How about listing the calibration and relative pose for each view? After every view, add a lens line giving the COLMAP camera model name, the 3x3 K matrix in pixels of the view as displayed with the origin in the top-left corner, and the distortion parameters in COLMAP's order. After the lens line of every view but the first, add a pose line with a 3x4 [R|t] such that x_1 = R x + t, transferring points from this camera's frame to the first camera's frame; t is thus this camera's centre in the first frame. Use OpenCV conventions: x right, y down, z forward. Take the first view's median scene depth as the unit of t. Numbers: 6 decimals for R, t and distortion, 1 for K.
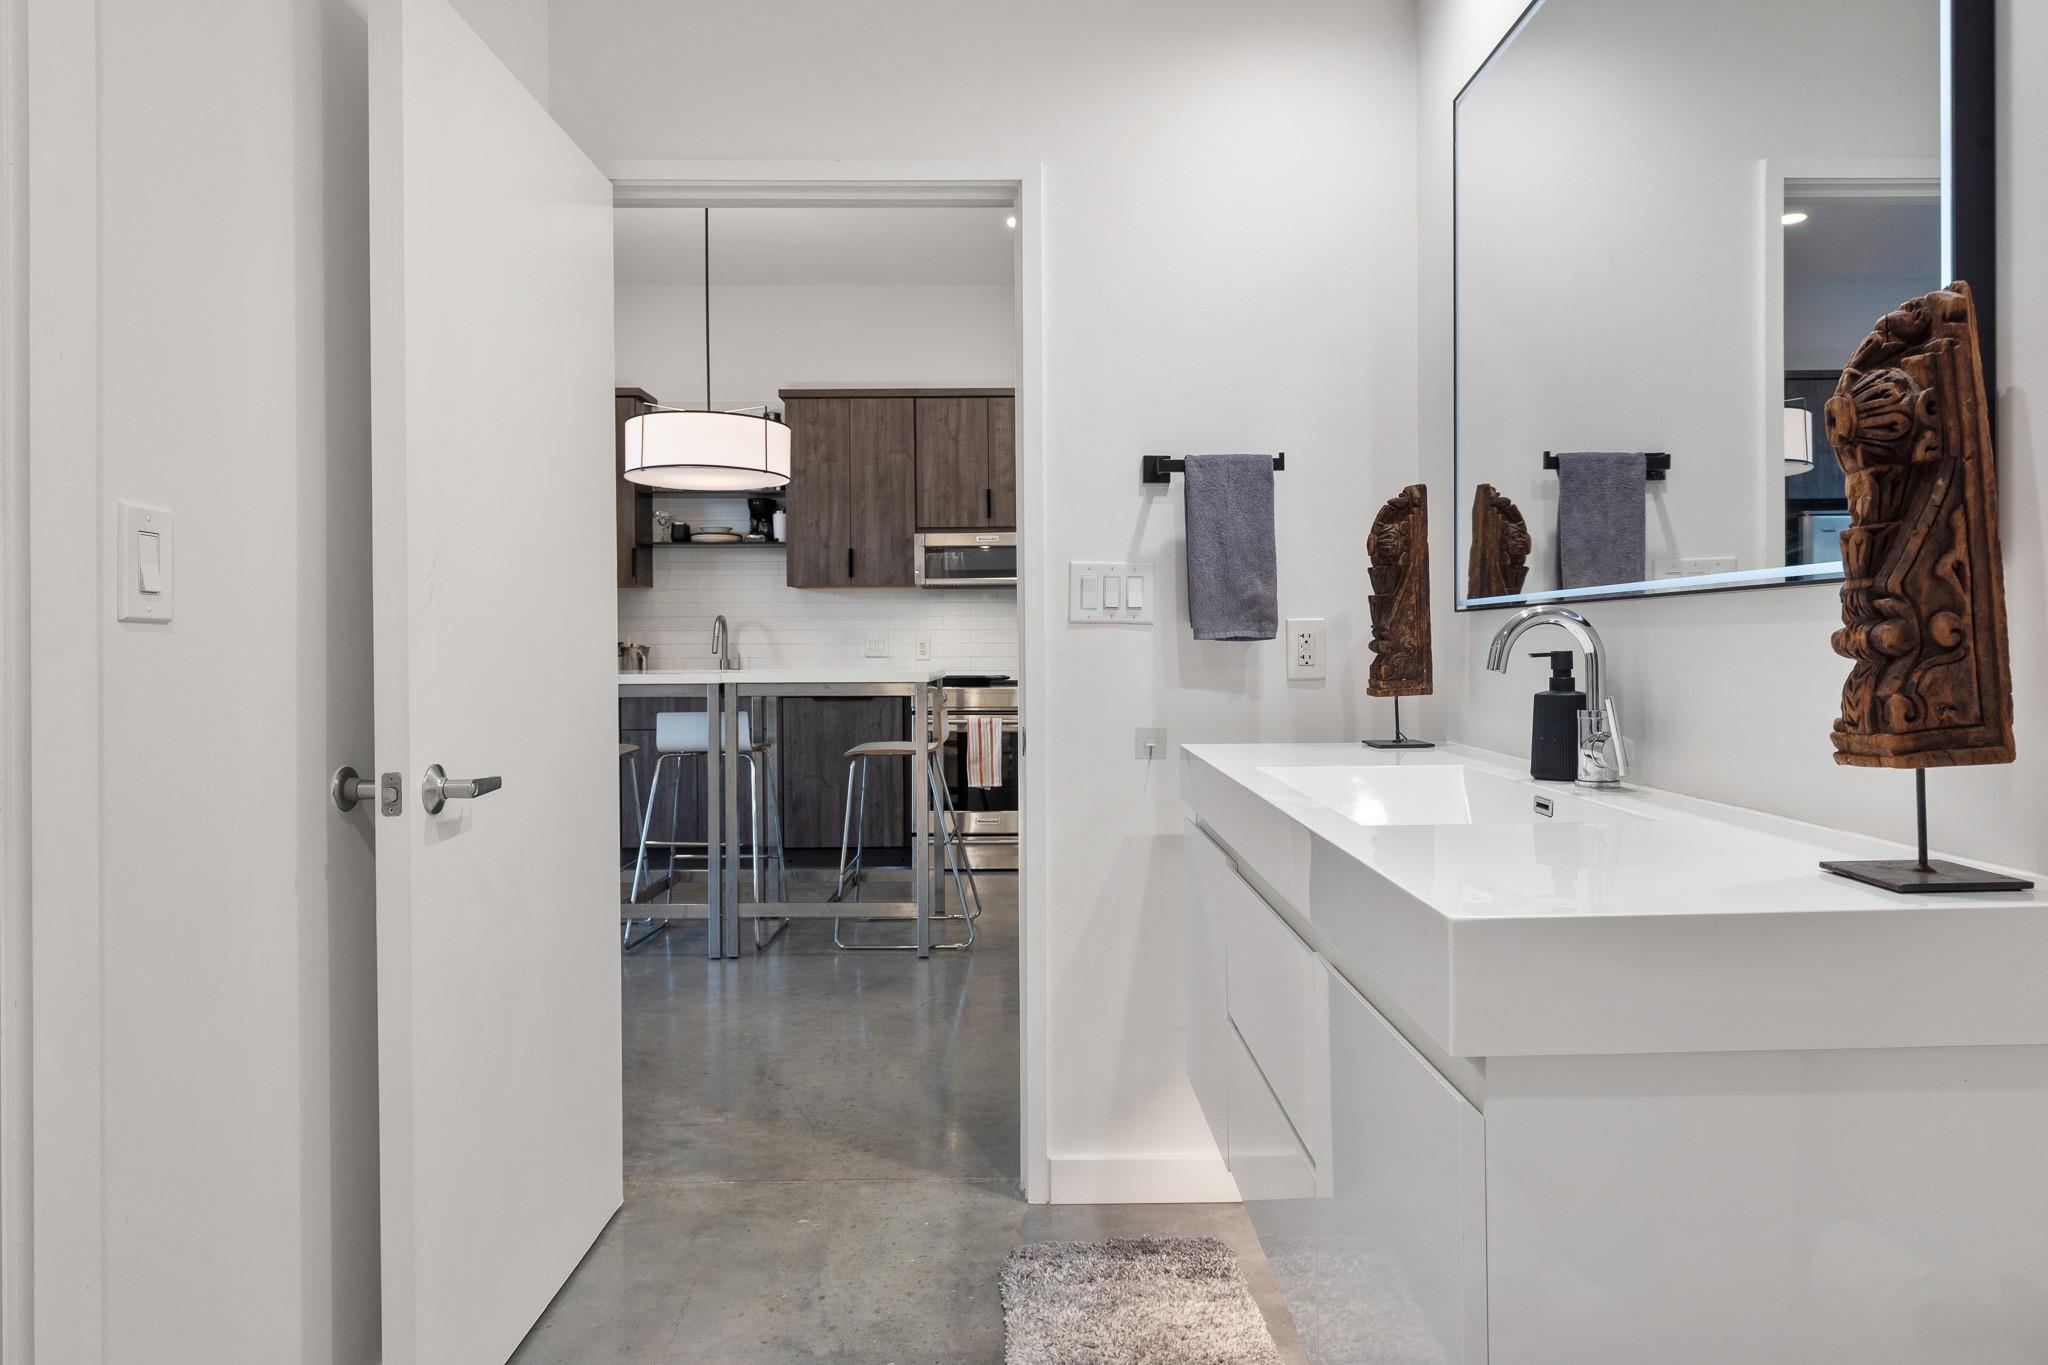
lens RADIAL K [[1252.7, 0, 1021.3], [0, 1252.7, 655.1], [0, 0, 1]] dist [0.004997, -0.003694]
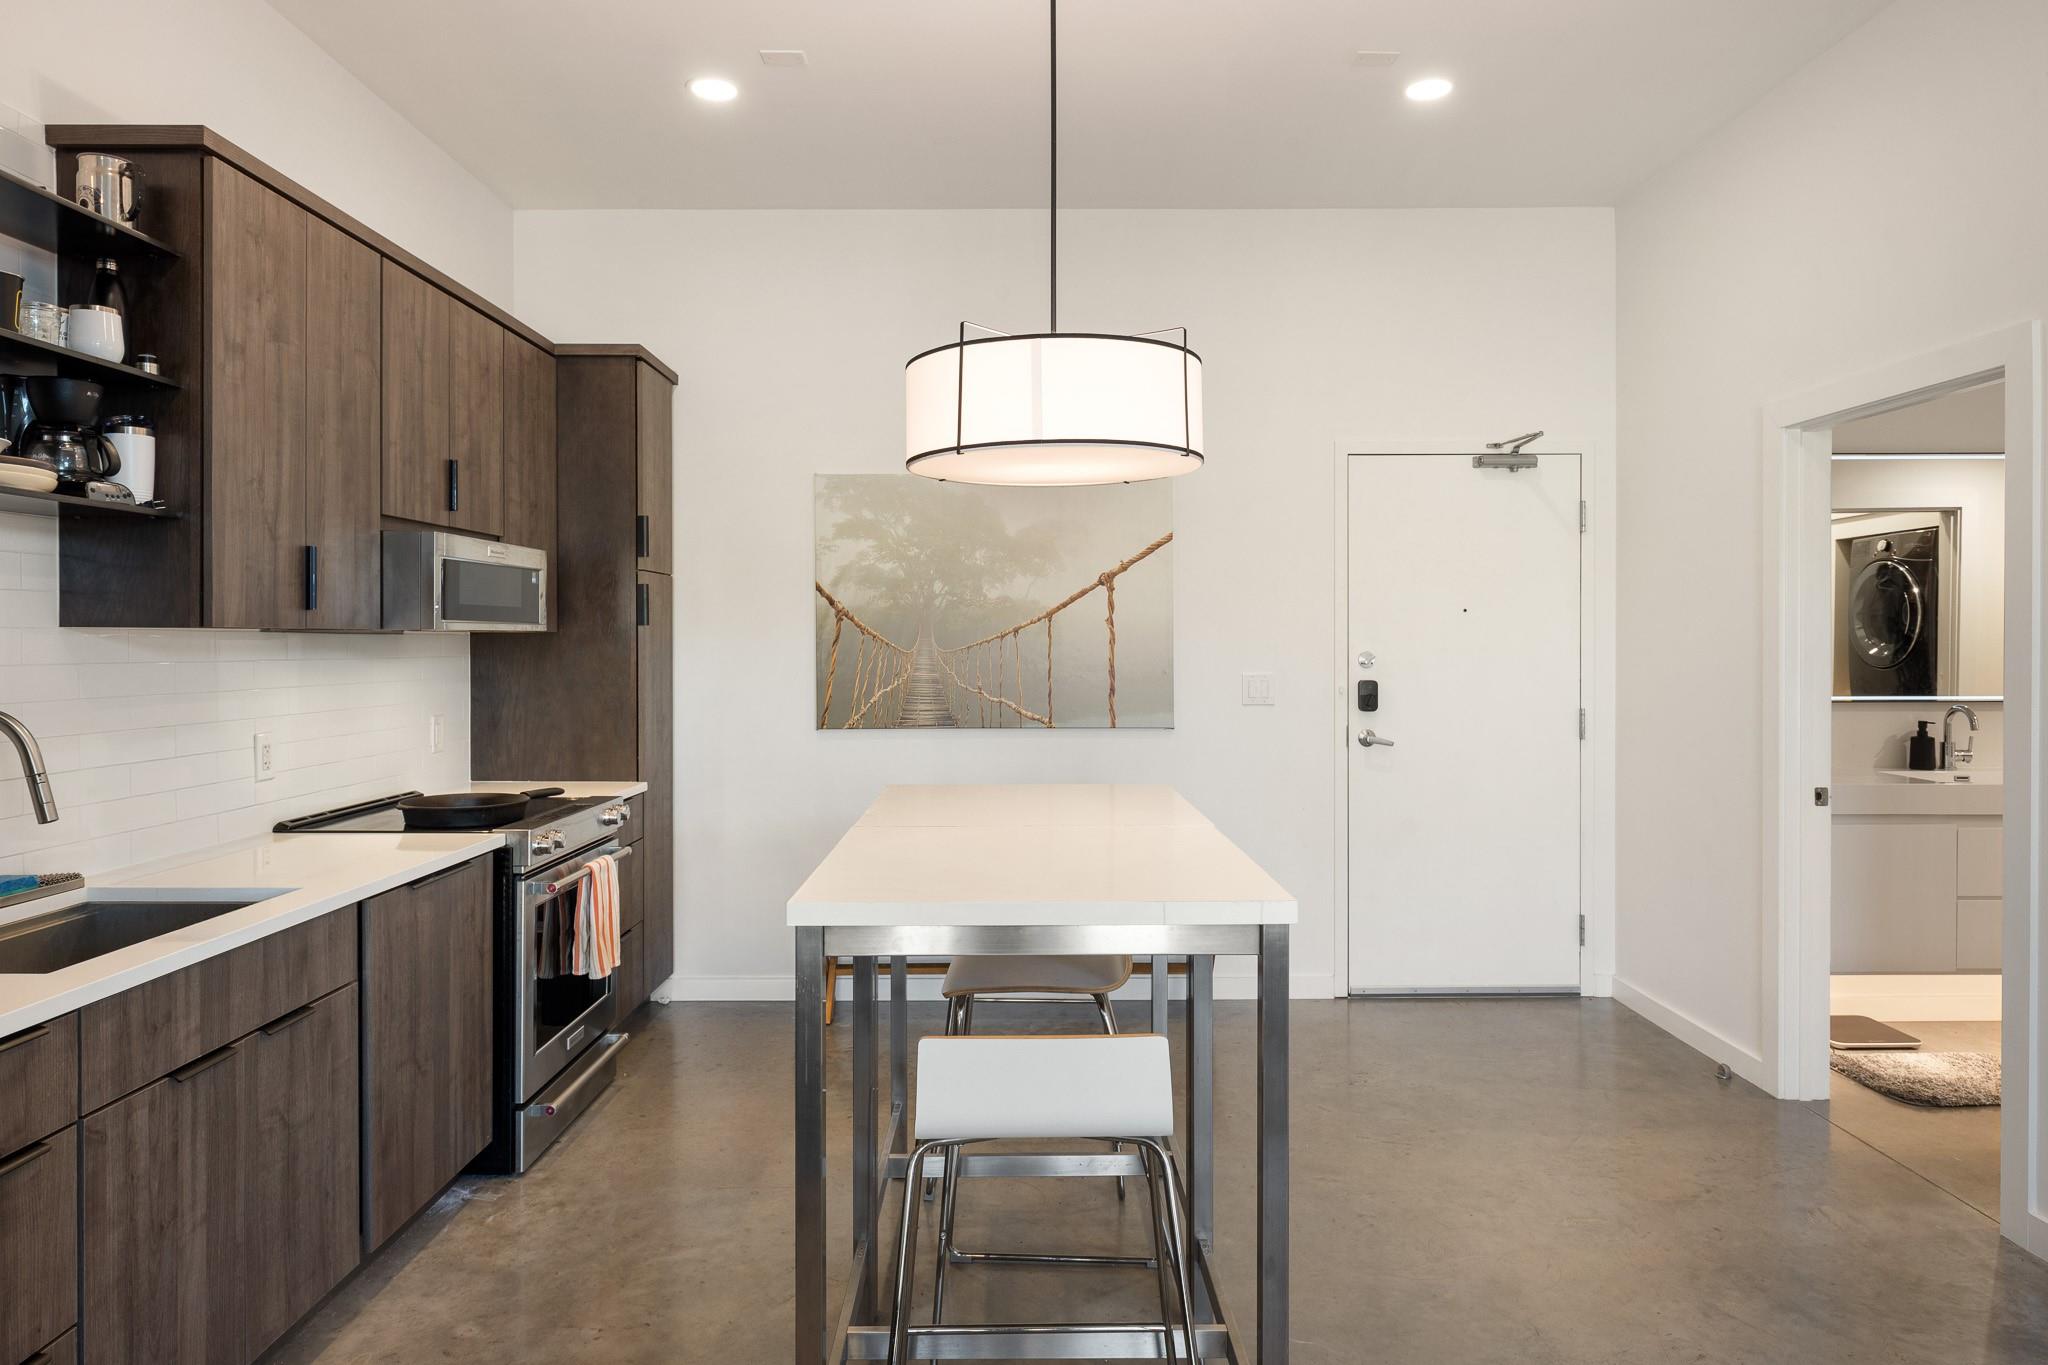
lens RADIAL K [[1252.7, 0, 1019.8], [0, 1252.7, 650.8], [0, 0, 1]] dist [0.004997, -0.003694]
pose [[0.017418, -0.002859, 0.999844, -0.580097], [0.010072, 0.999946, 0.002684, -0.045999], [-0.999798, 0.010023, 0.017446, 0.737707]]
